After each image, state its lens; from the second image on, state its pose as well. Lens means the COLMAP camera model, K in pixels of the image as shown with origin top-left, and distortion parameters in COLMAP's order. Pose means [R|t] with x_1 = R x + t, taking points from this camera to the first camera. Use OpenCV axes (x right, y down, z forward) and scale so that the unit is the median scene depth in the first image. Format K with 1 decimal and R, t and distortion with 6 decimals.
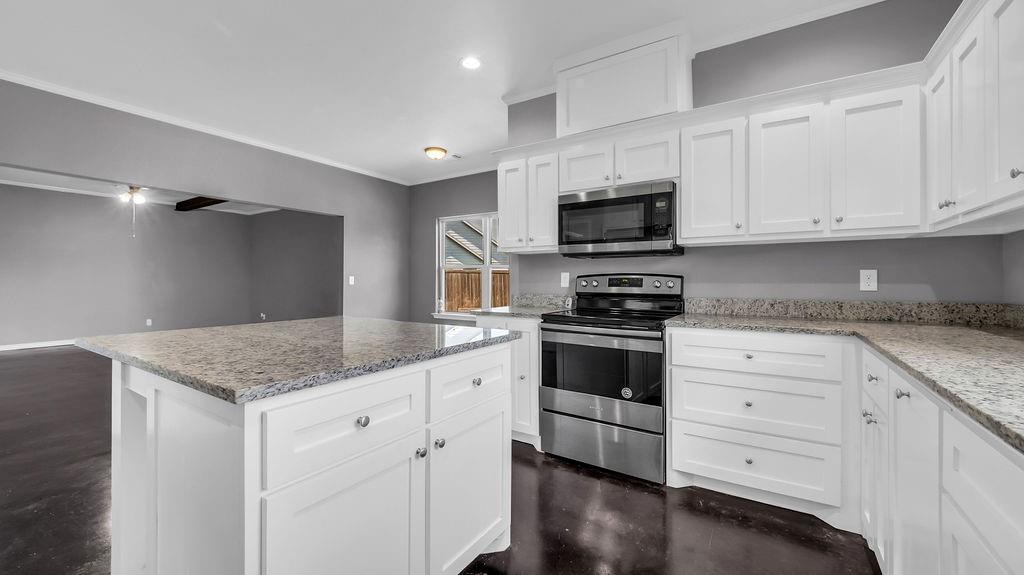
lens RADIAL K [[400.8, 0, 505.7], [0, 400.8, 282.2], [0, 0, 1]] dist [0.000506, -0.000022]
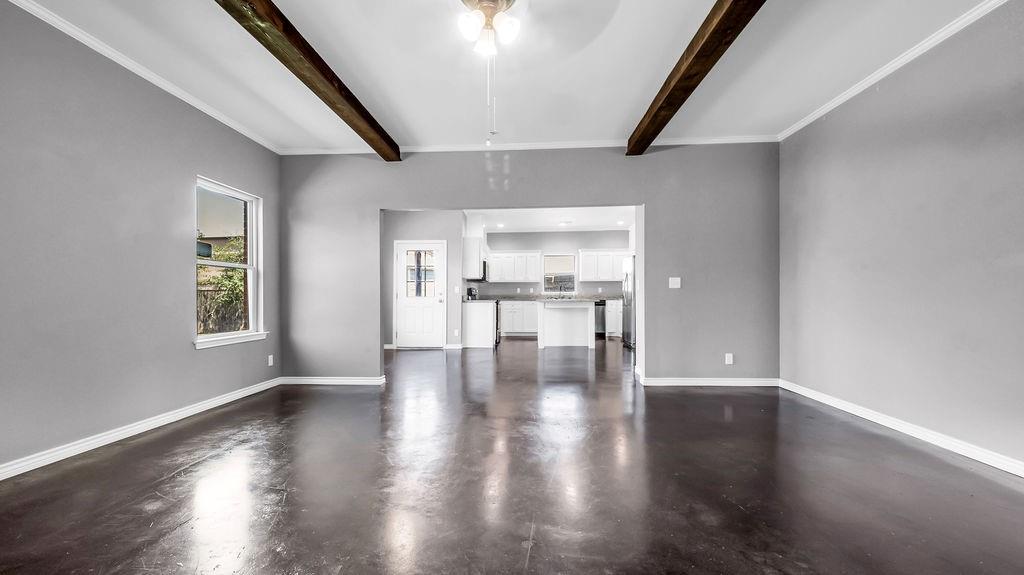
lens RADIAL K [[416.9, 0, 512.0], [0, 416.9, 287.5], [0, 0, 1]] dist [0.072572, -0.000002]
pose [[-0.524227, 0.016937, 0.851410, -2.756563], [0.001143, 0.999815, -0.019186, 0.042563], [-0.851578, -0.009085, -0.524149, 2.589636]]
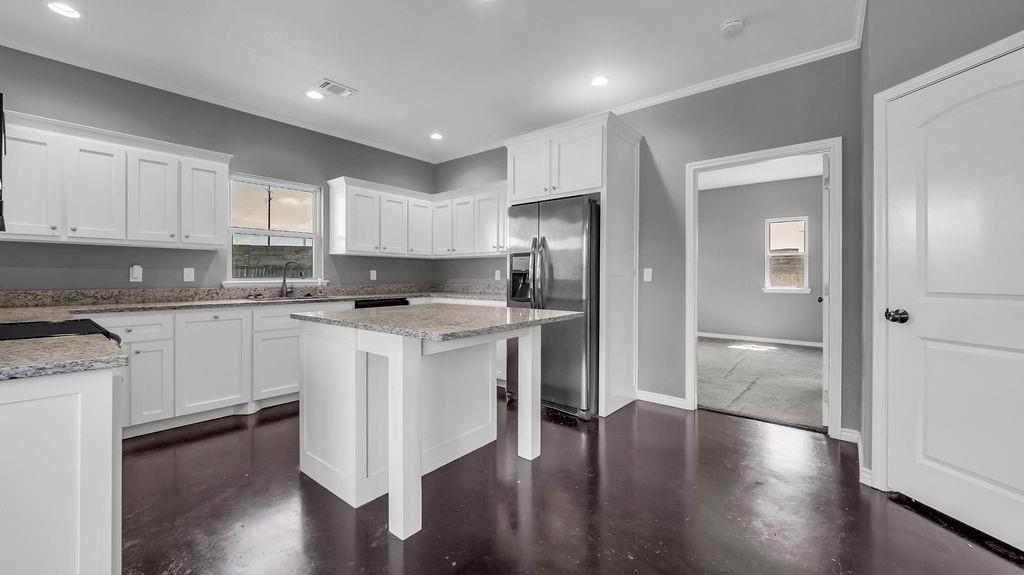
lens RADIAL K [[400.8, 0, 505.7], [0, 400.8, 282.2], [0, 0, 1]] dist [0.000506, -0.000022]
pose [[-0.995864, -0.005087, 0.090719, -0.507805], [-0.003947, 0.999911, 0.012749, -0.002976], [-0.090776, 0.012338, -0.995795, 1.482804]]
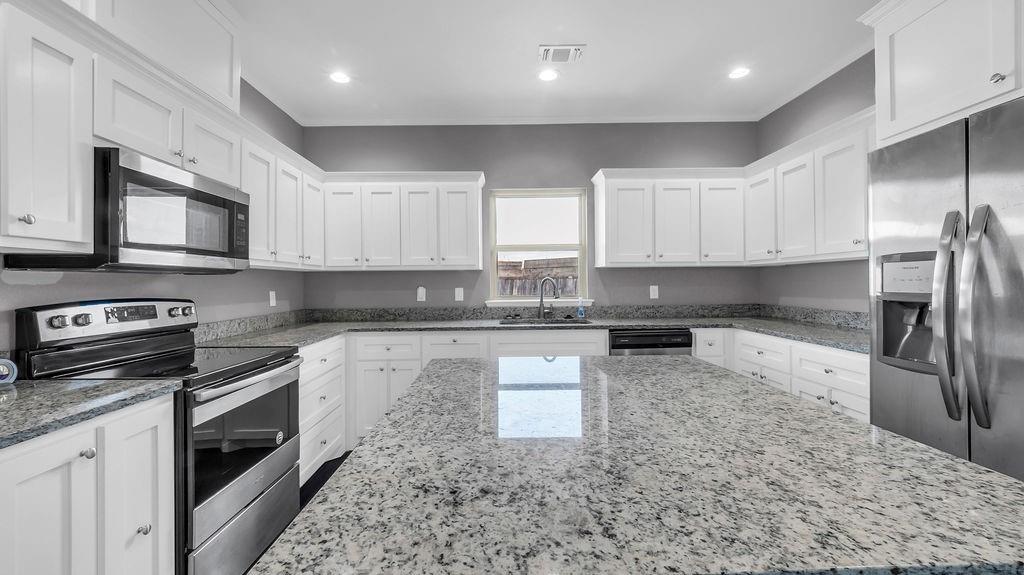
lens RADIAL K [[400.8, 0, 505.7], [0, 400.8, 282.2], [0, 0, 1]] dist [0.000506, -0.000022]
pose [[-0.570039, 0.005395, 0.821600, -0.578006], [0.008028, 0.999967, -0.000996, -0.045688], [-0.821578, 0.006028, -0.570064, 0.920780]]
